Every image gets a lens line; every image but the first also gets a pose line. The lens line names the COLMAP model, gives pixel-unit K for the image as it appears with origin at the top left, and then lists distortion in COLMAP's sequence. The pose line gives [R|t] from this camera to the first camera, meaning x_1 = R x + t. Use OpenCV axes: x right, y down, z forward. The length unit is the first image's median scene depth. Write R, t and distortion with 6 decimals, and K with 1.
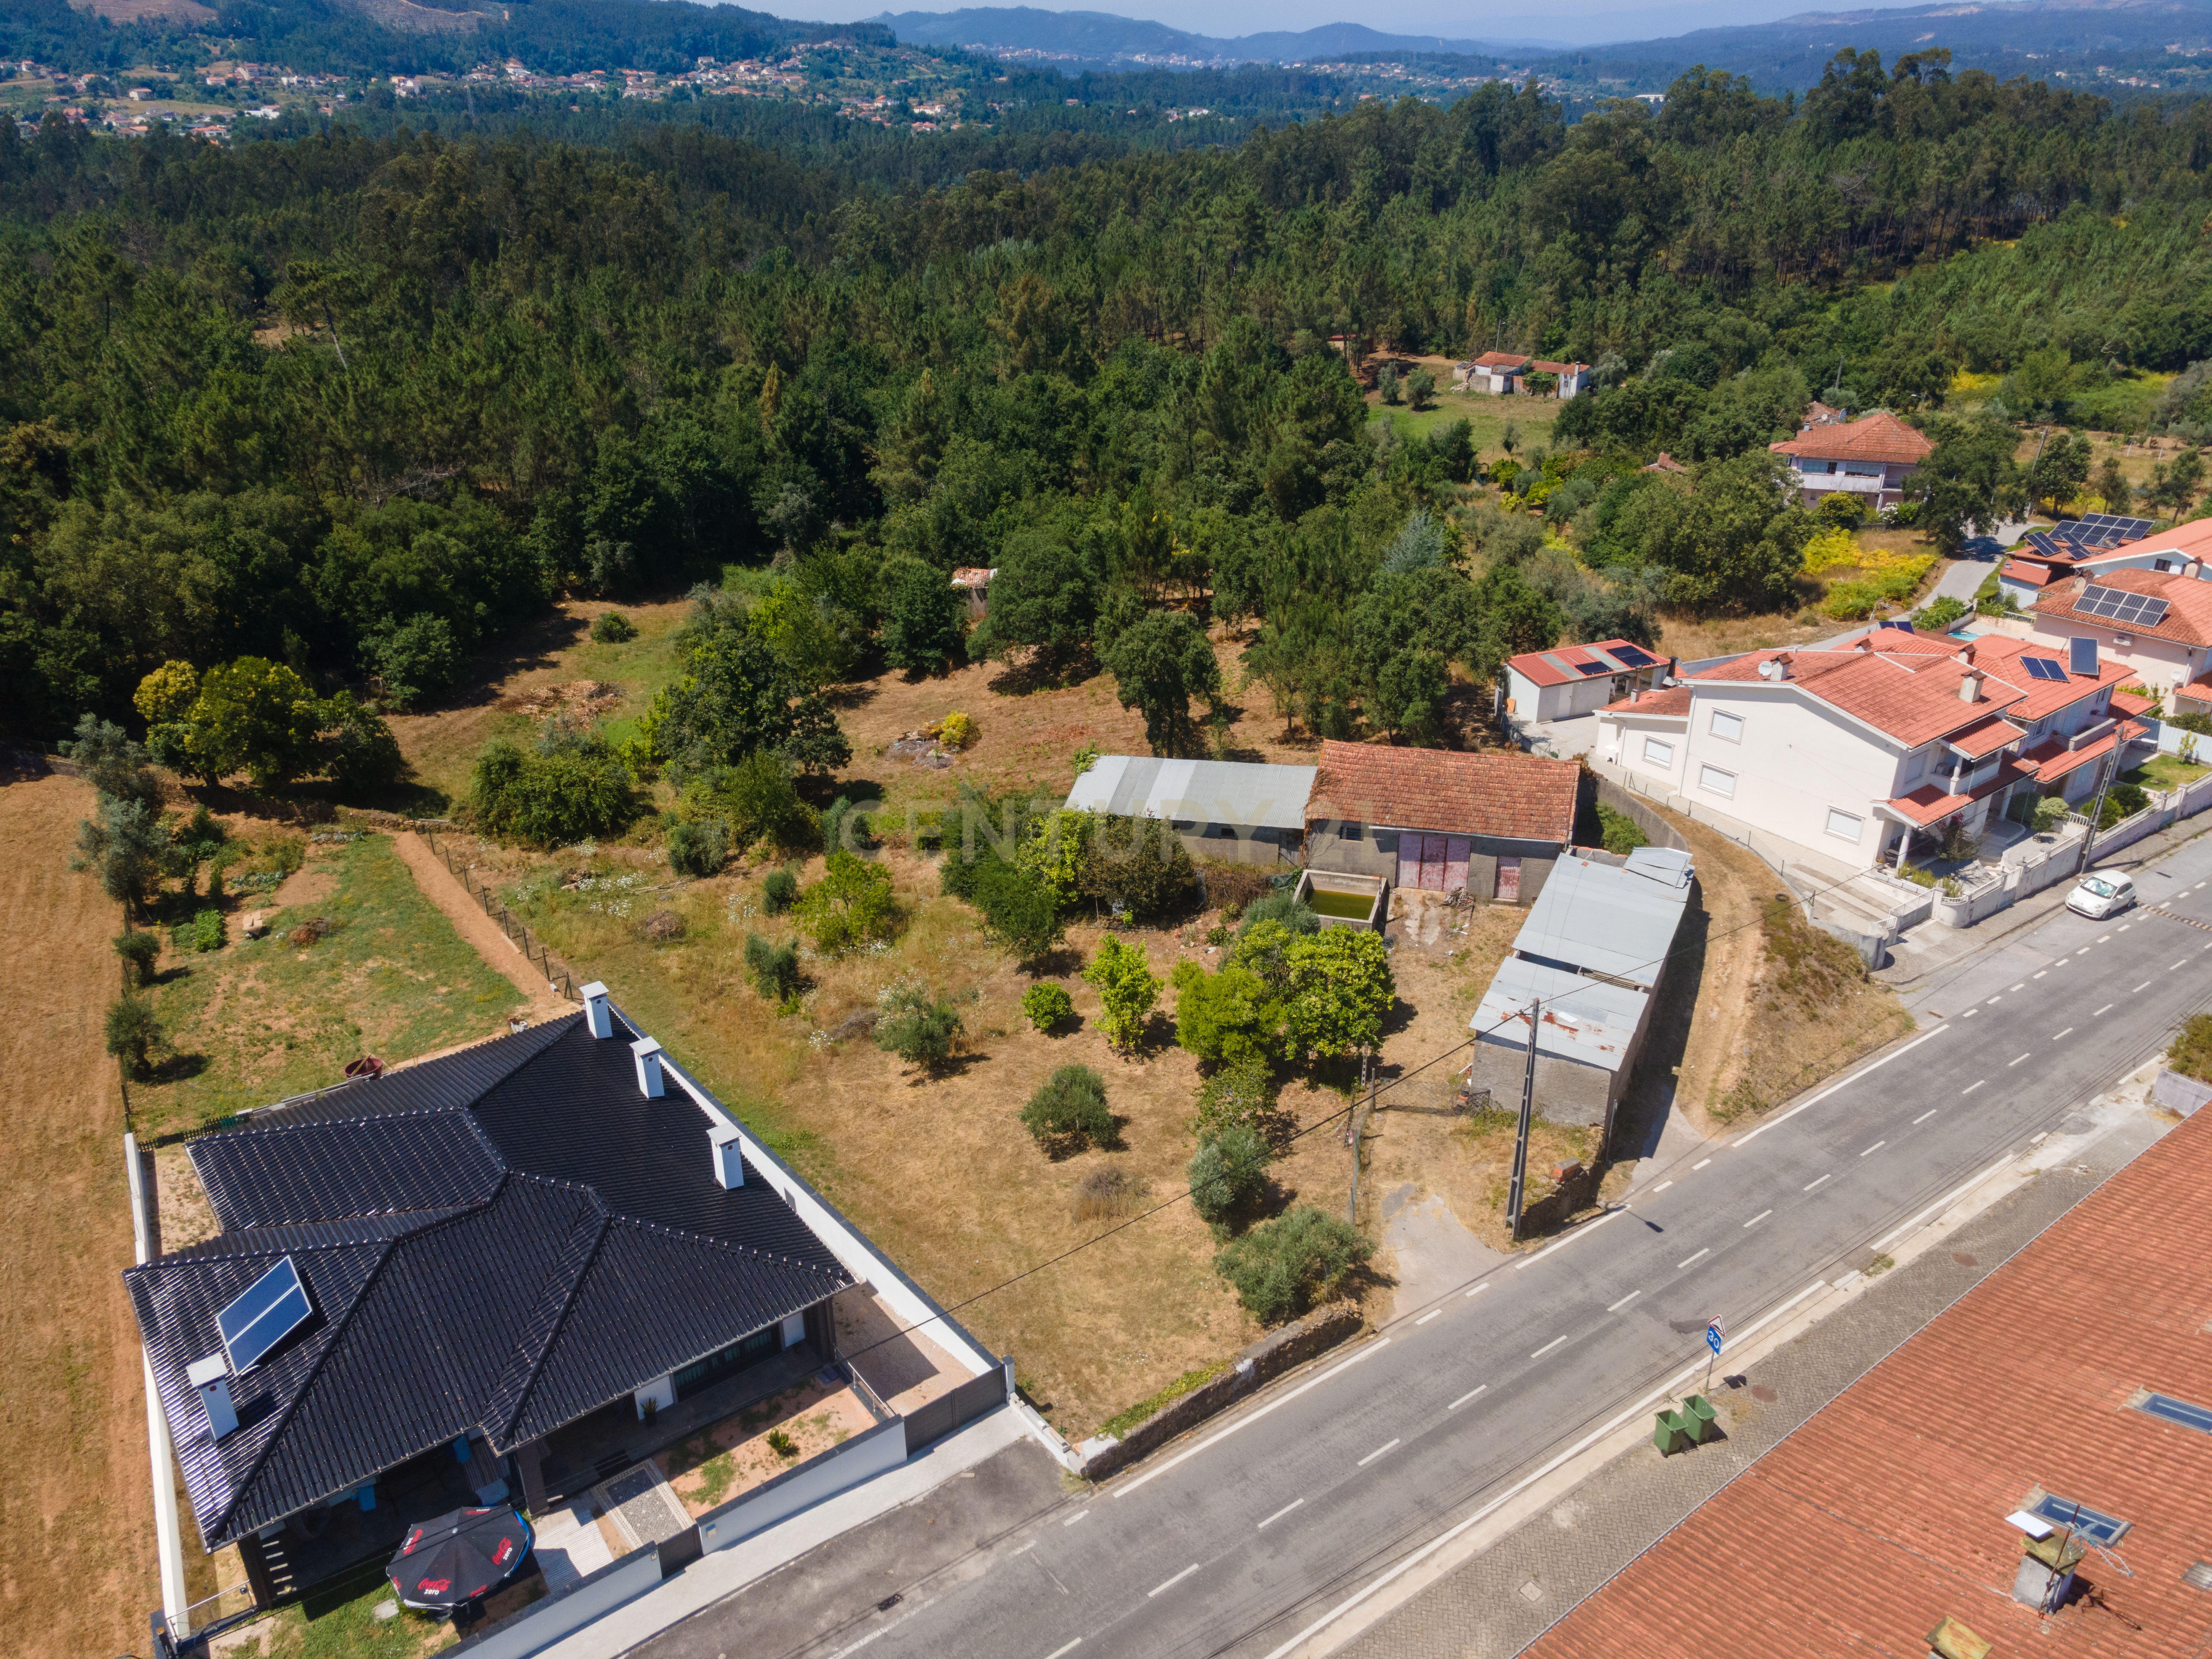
lens RADIAL K [[1601.5, 0, 1092.1], [0, 1601.5, 831.4], [0, 0, 1]] dist [0.023929, 0.033967]
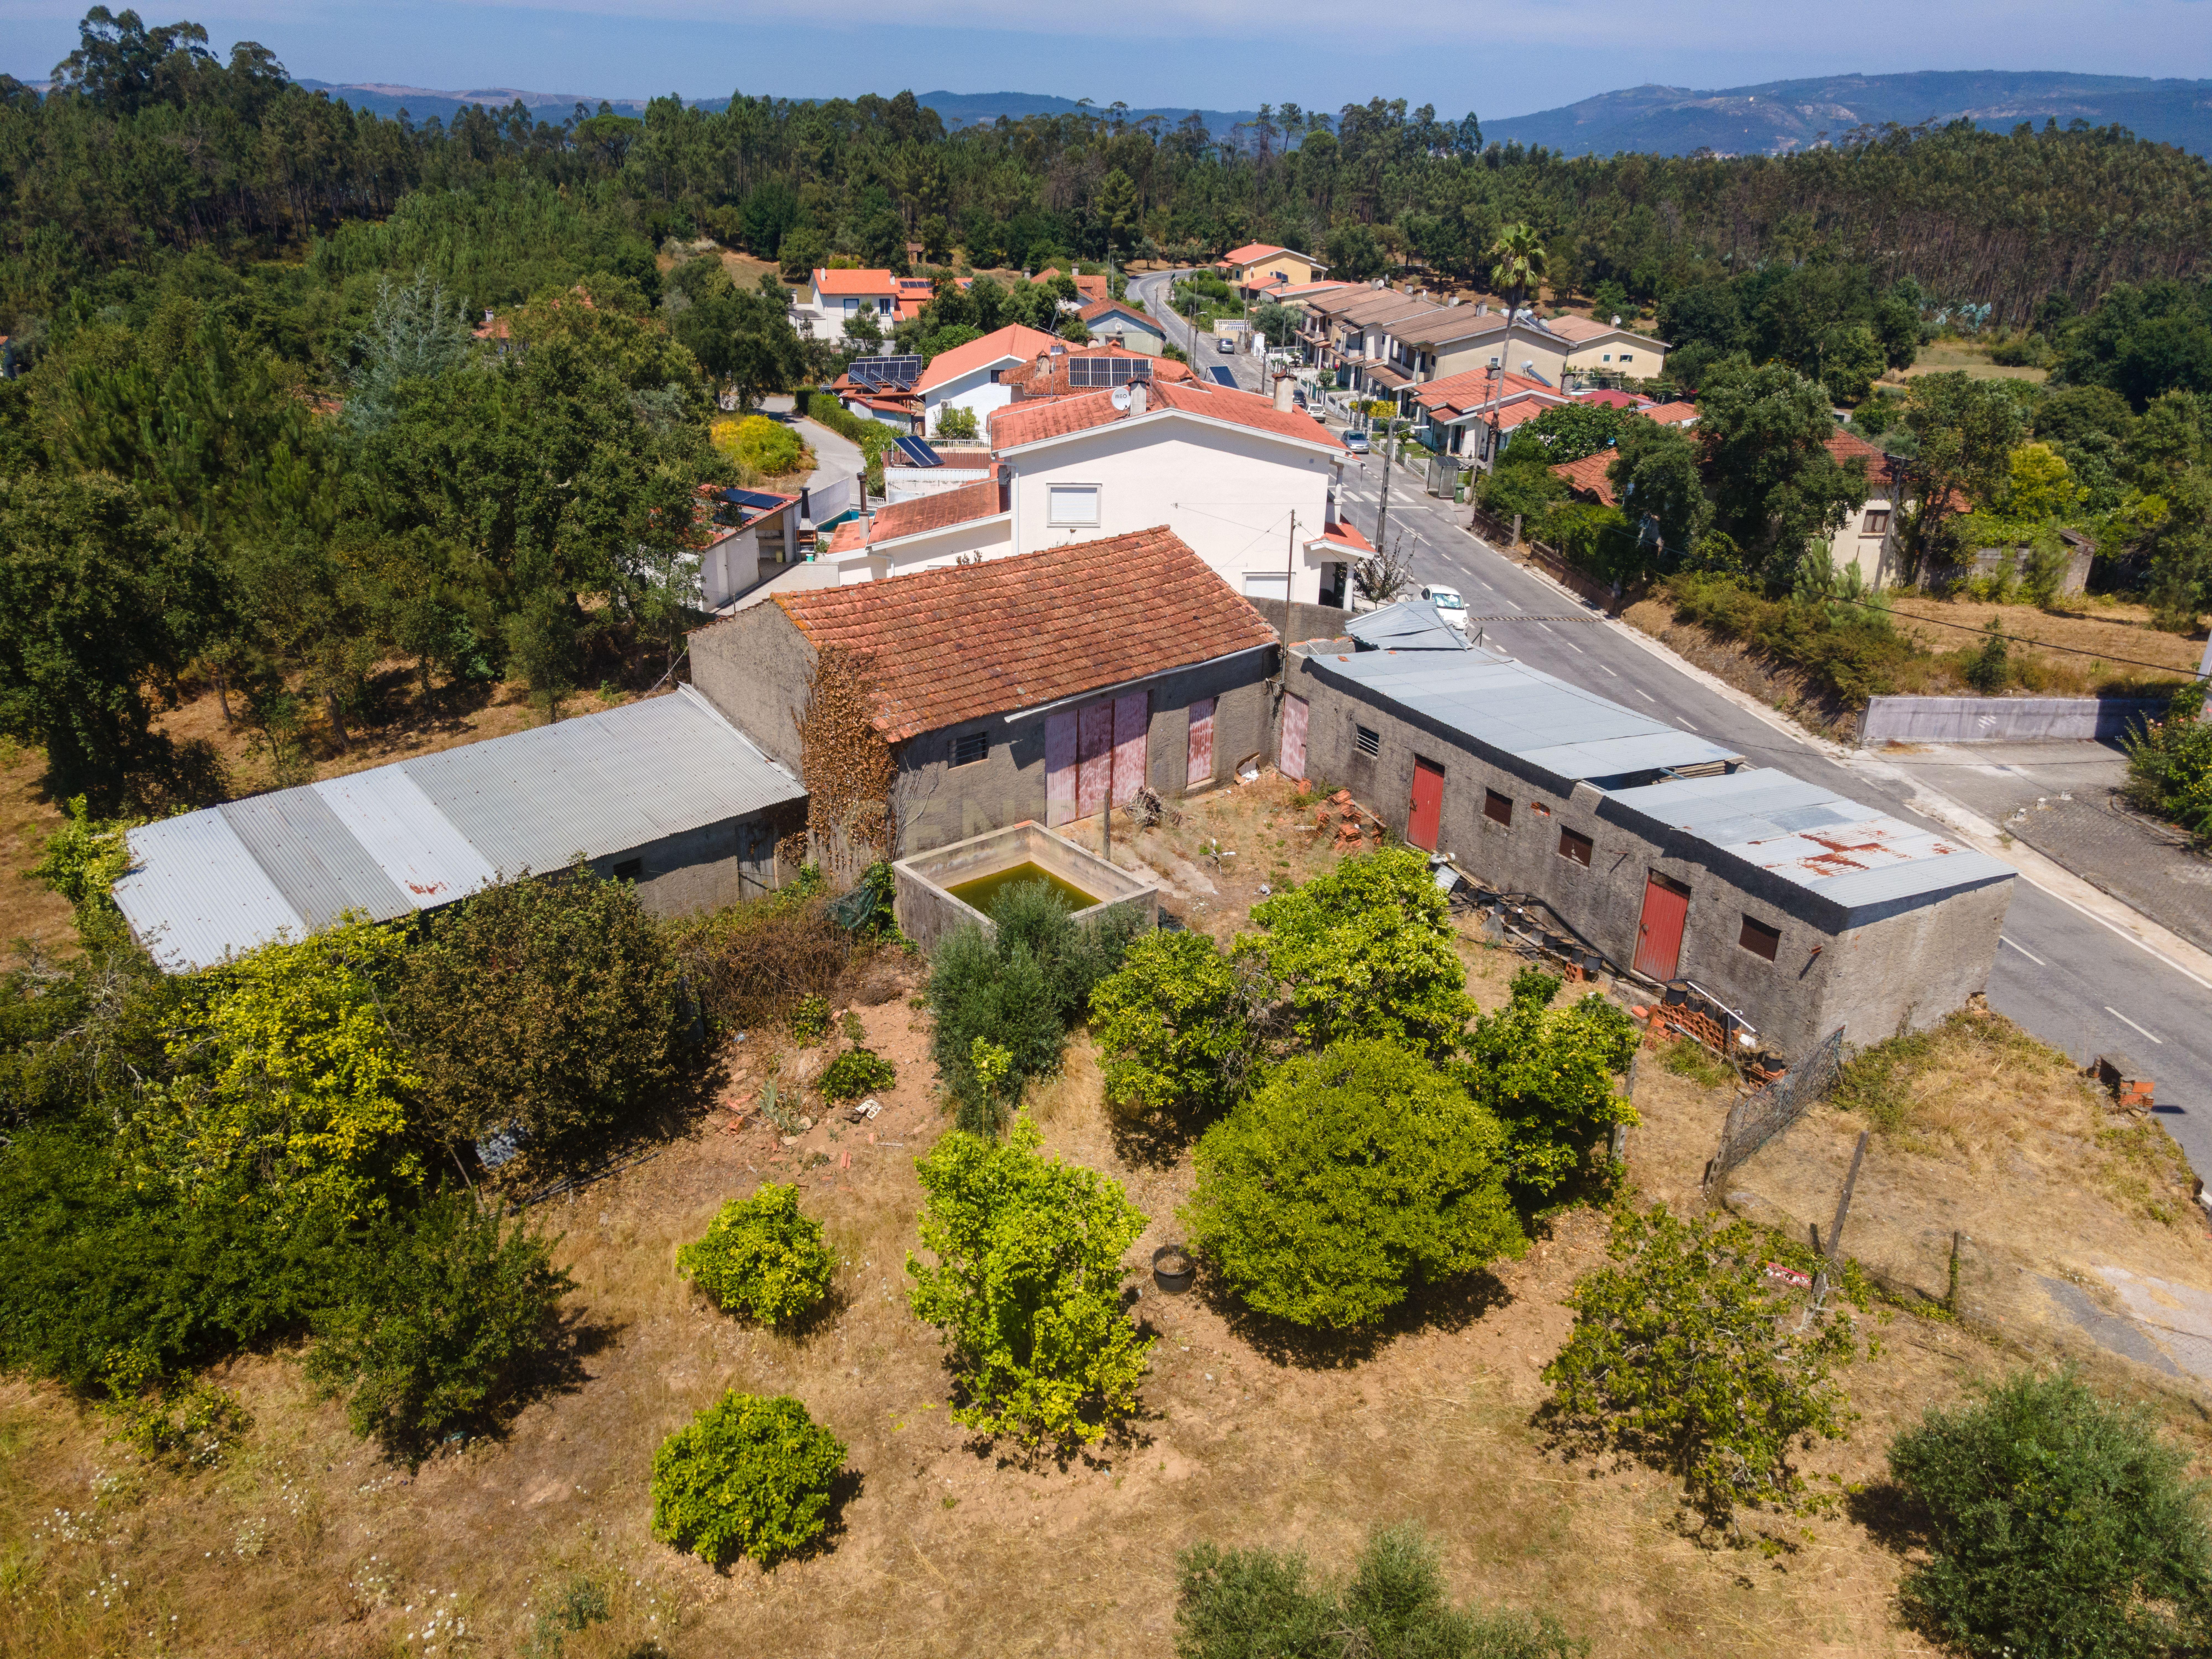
lens RADIAL K [[1601.5, 0, 1092.1], [0, 1601.5, 831.4], [0, 0, 1]] dist [0.023929, 0.033967]
pose [[0.558791, -0.304488, 0.771388, -0.152945], [0.336438, 0.933409, 0.124727, -0.018350], [-0.757999, 0.189828, 0.624022, 0.578243]]
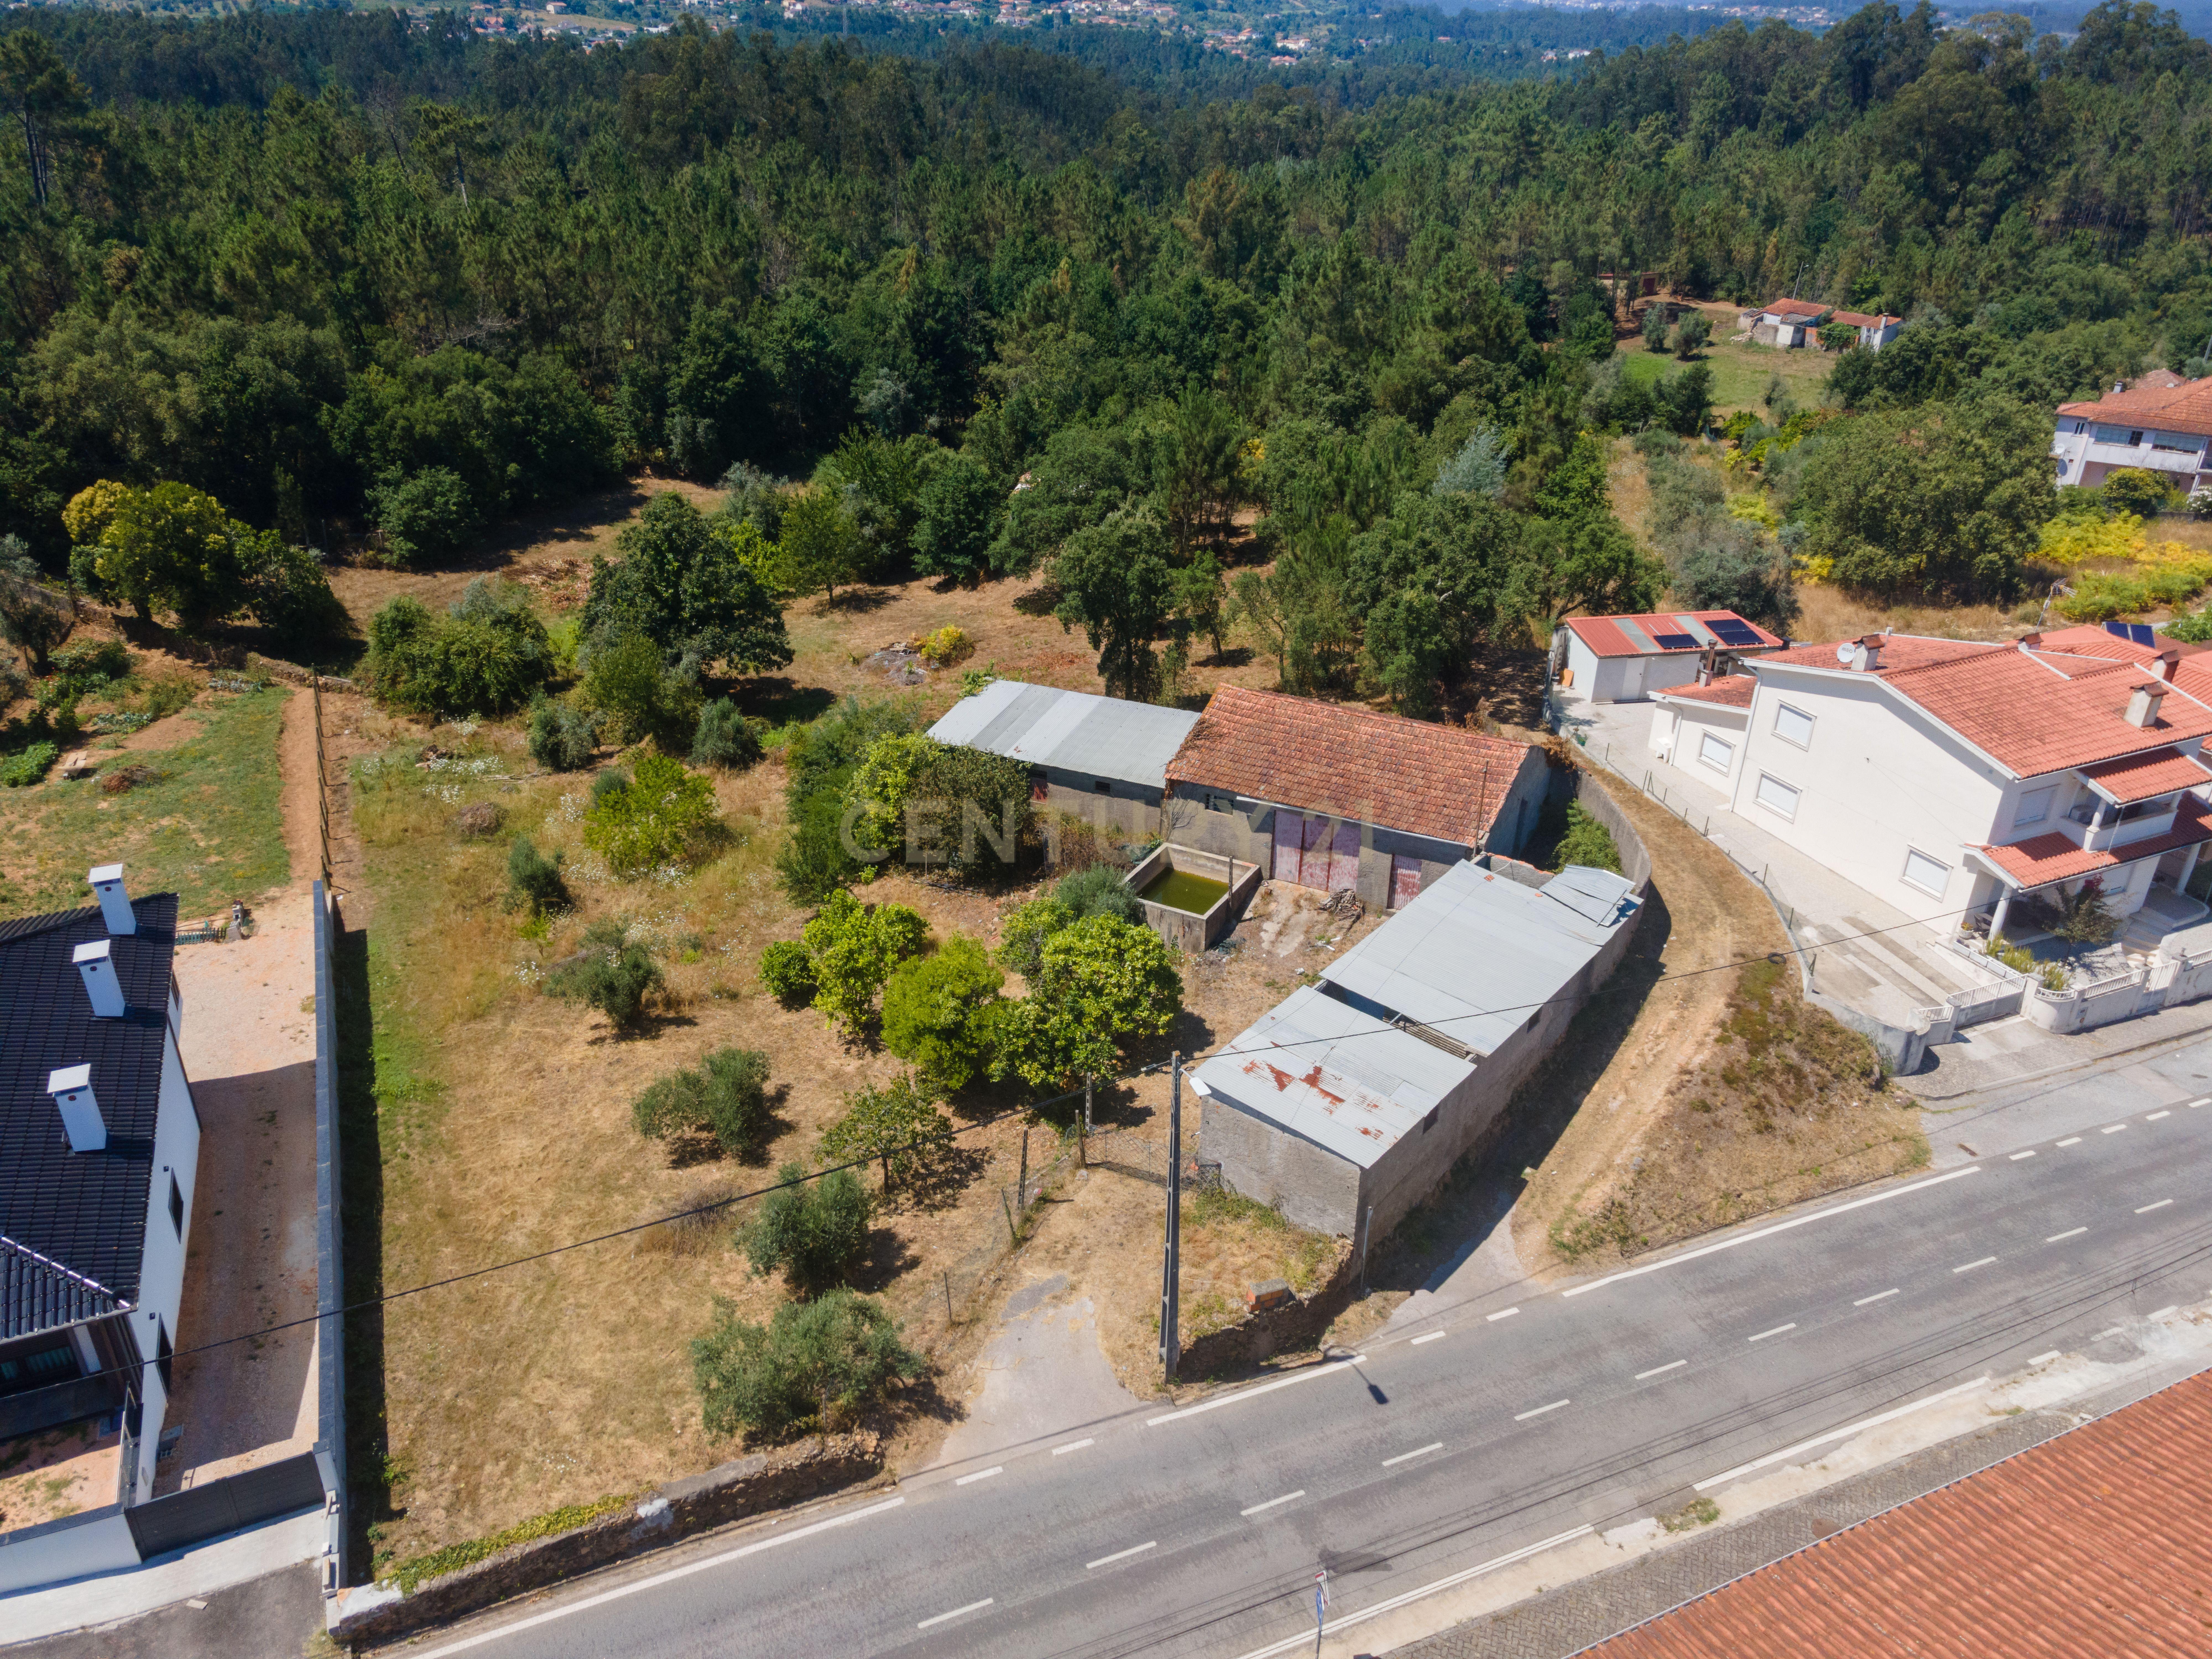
lens RADIAL K [[1601.5, 0, 1092.1], [0, 1601.5, 831.4], [0, 0, 1]] dist [0.023929, 0.033967]
pose [[0.976976, 0.121015, -0.175708, 0.201964], [-0.115713, 0.992471, 0.040154, -0.007821], [0.179244, -0.018898, 0.983623, 0.184626]]
